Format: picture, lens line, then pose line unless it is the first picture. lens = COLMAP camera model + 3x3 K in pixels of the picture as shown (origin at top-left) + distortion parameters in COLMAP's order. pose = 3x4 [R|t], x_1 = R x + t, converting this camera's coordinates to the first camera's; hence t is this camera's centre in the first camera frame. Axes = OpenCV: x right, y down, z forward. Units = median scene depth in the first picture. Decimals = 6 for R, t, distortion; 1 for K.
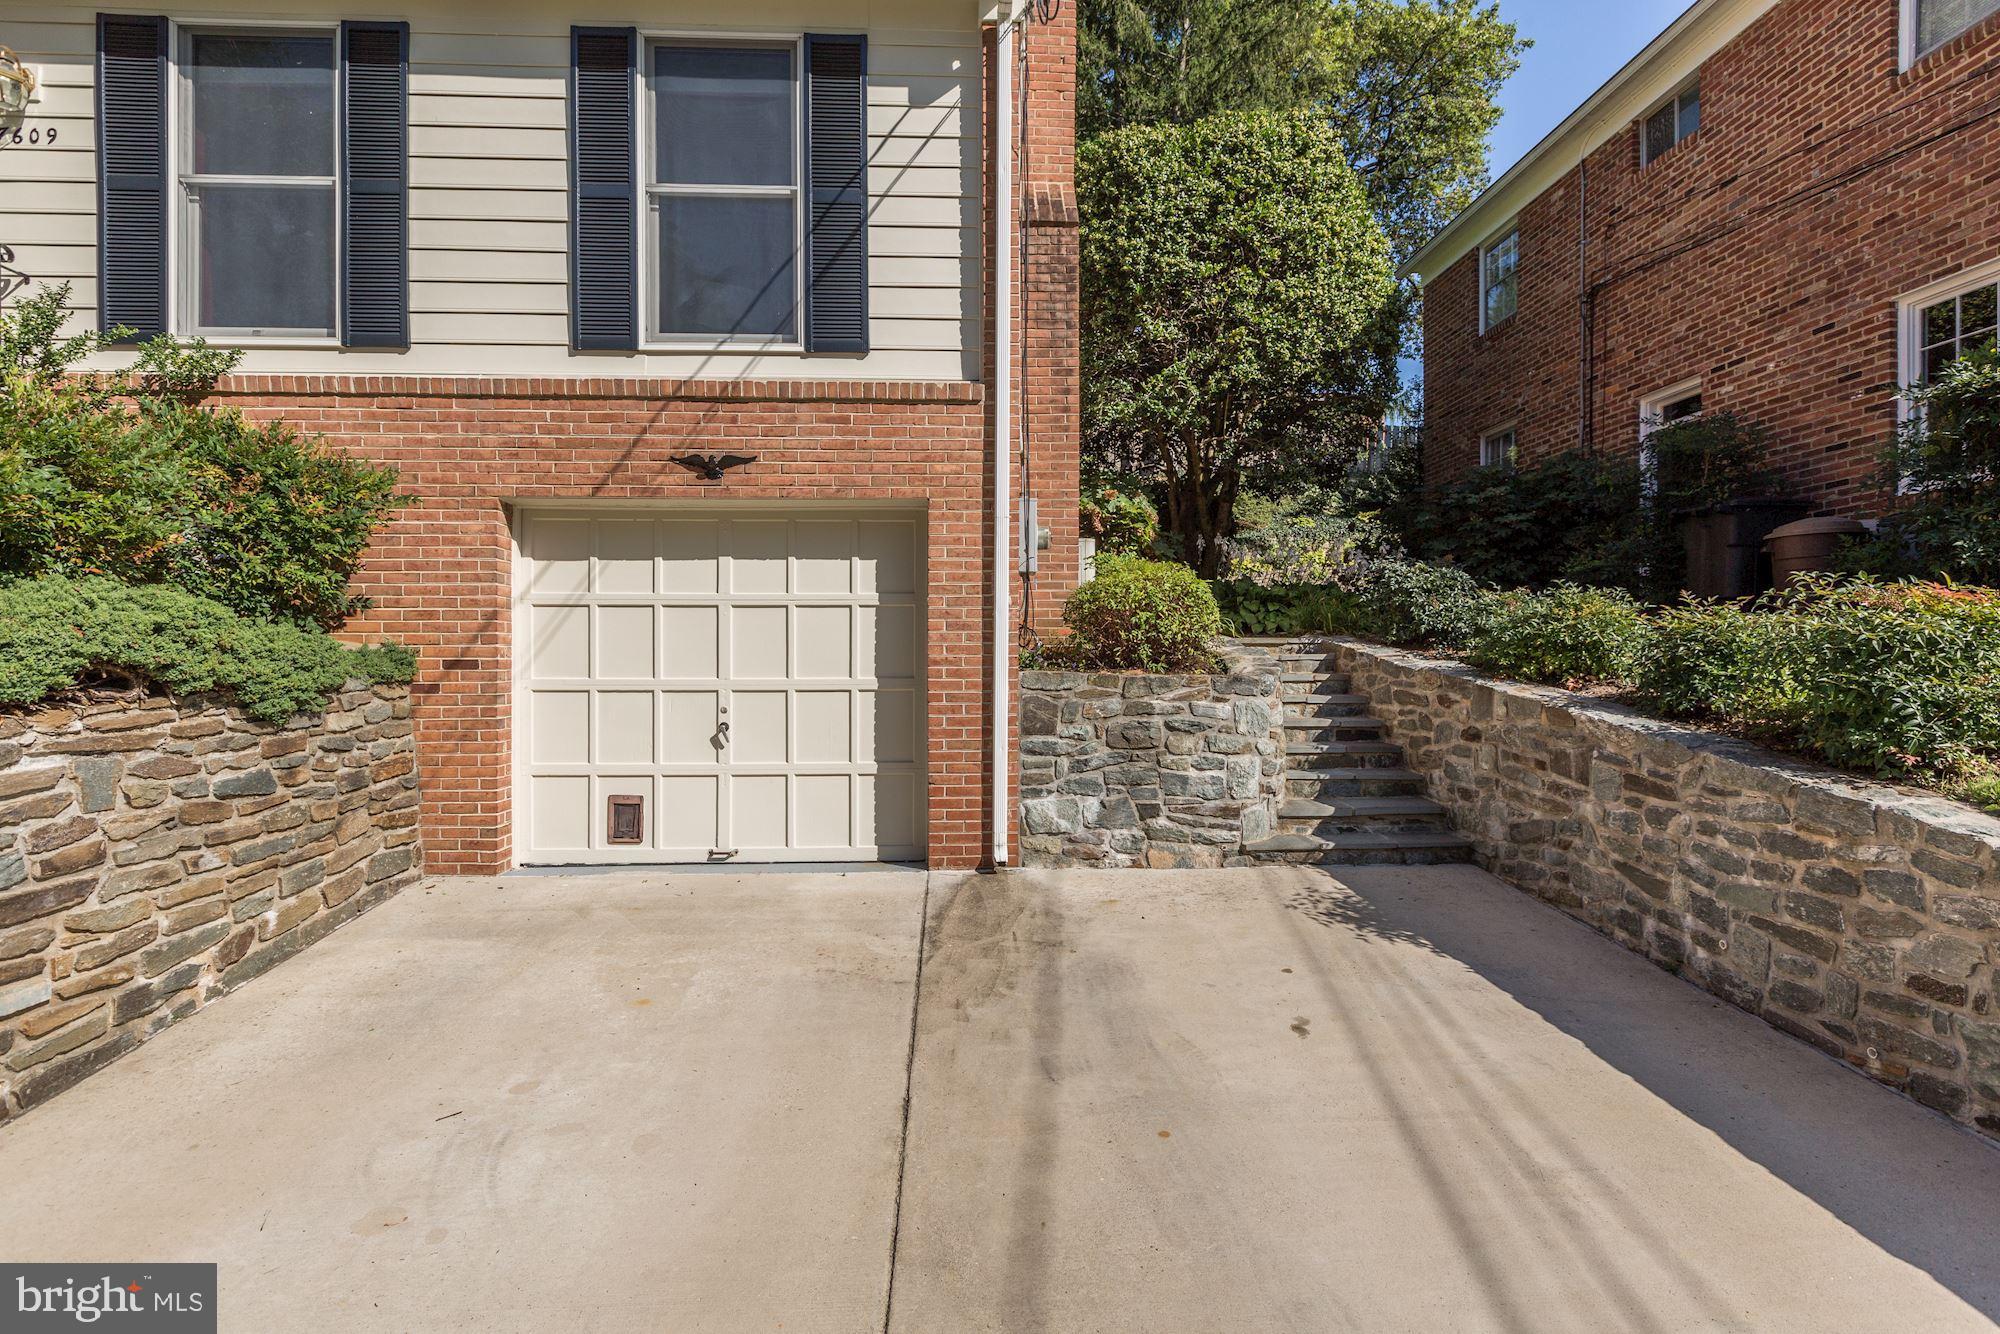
lens RADIAL K [[955.8, 0, 1014.5], [0, 955.8, 630.4], [0, 0, 1]] dist [-0.007761, 0.003152]
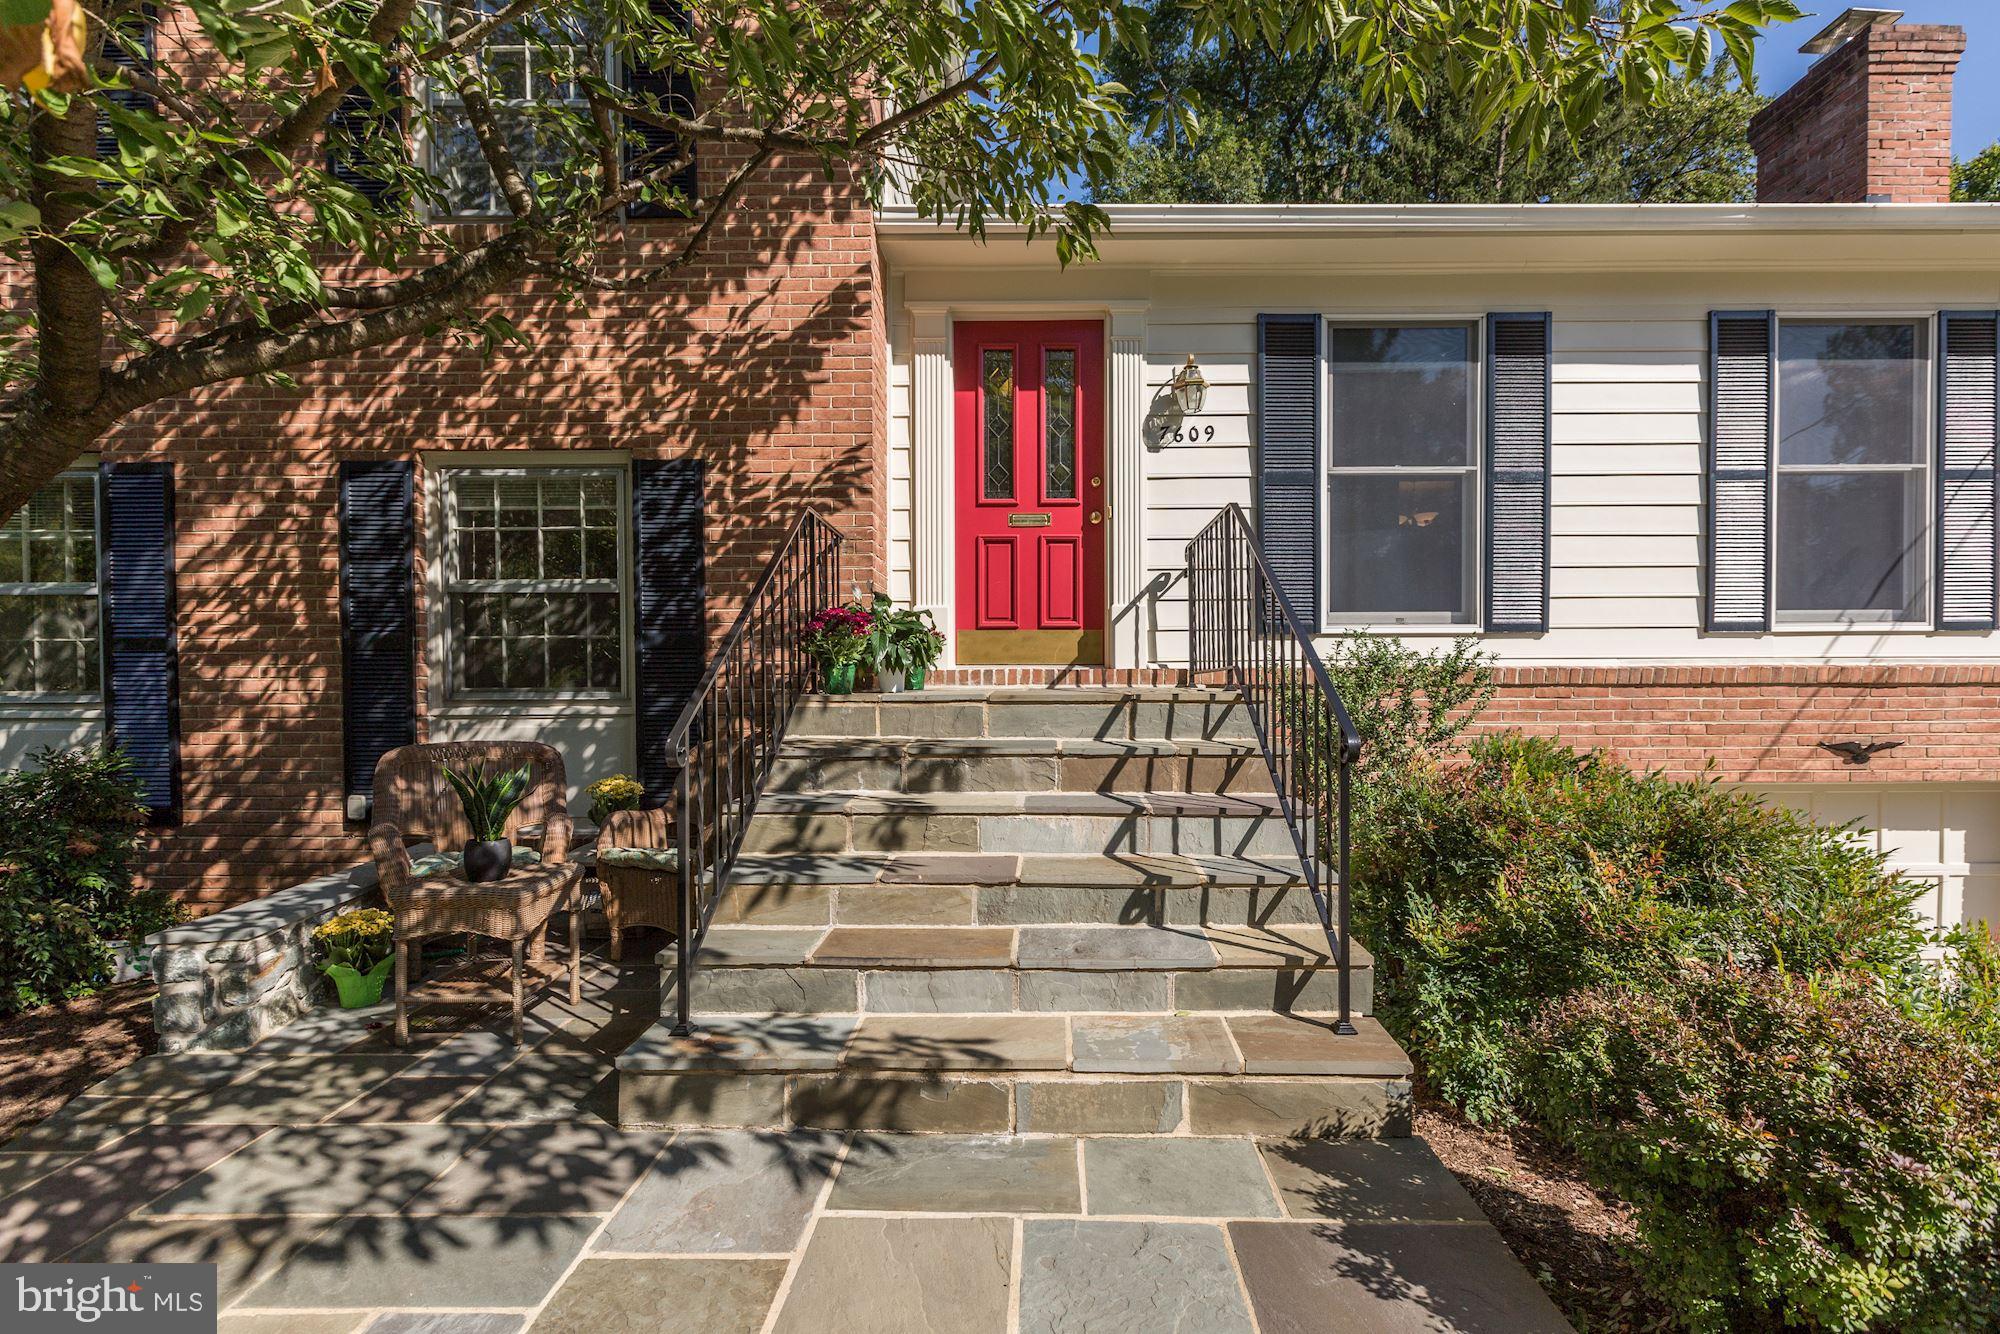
lens RADIAL K [[916.2, 0, 1020.9], [0, 916.2, 670.0], [0, 0, 1]] dist [-0.031672, 0.014826]
pose [[0.998275, -0.005263, -0.058474, -1.125519], [0.005623, 0.999966, 0.005994, -0.264147], [0.058440, -0.006313, 0.998271, 0.004779]]
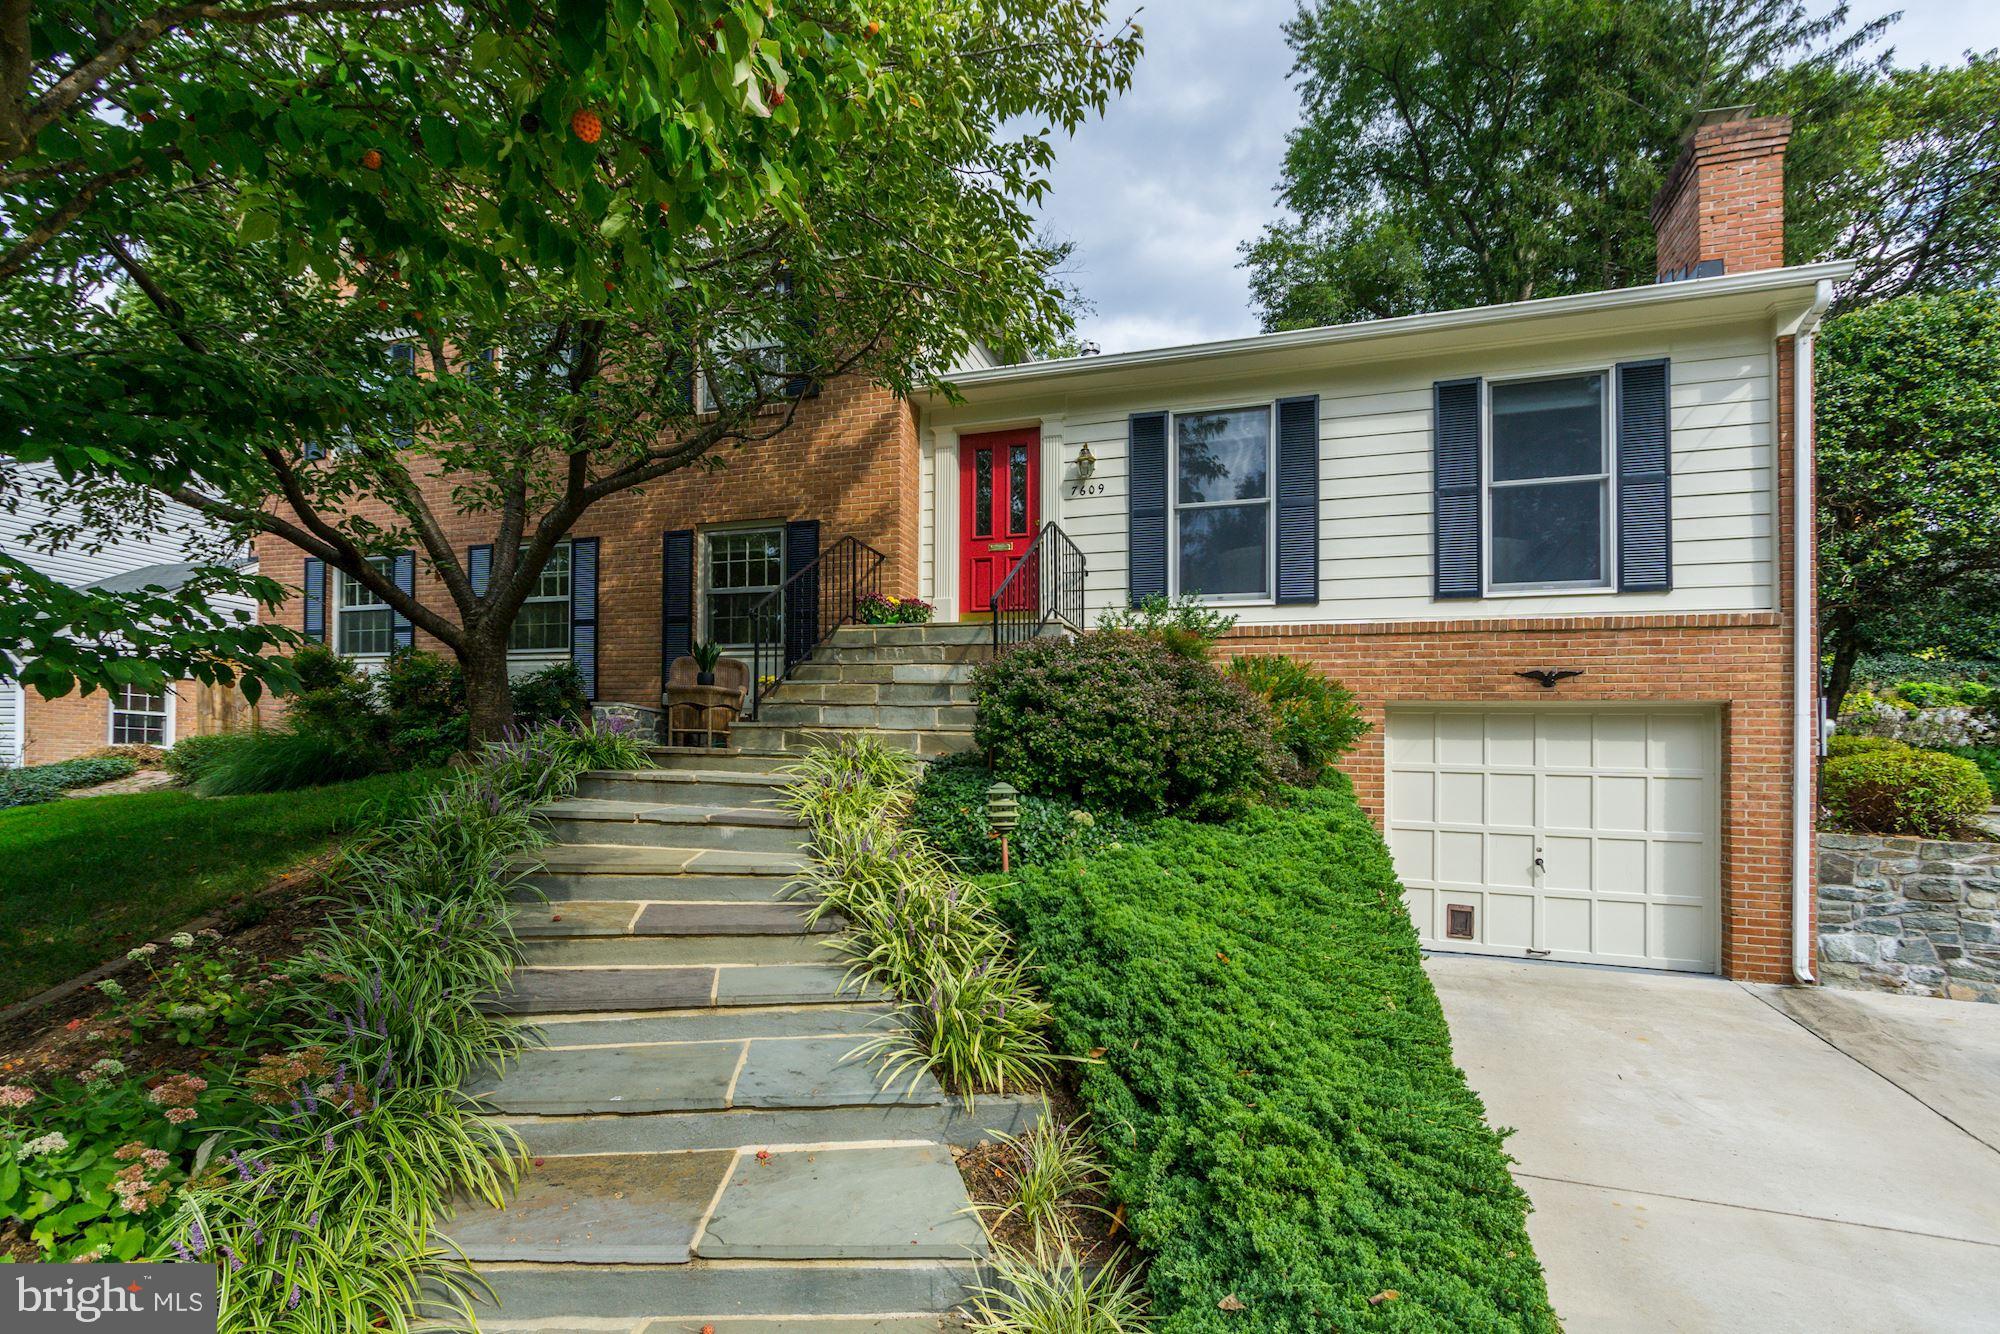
lens RADIAL K [[919.1, 0, 970.3], [0, 919.1, 736.7], [0, 0, 1]] dist [0.001034, -0.000207]
pose [[0.926723, 0.013208, -0.375514, -0.589793], [-0.020740, 0.999657, -0.016022, -0.044288], [0.375173, 0.022636, 0.926678, -0.581976]]
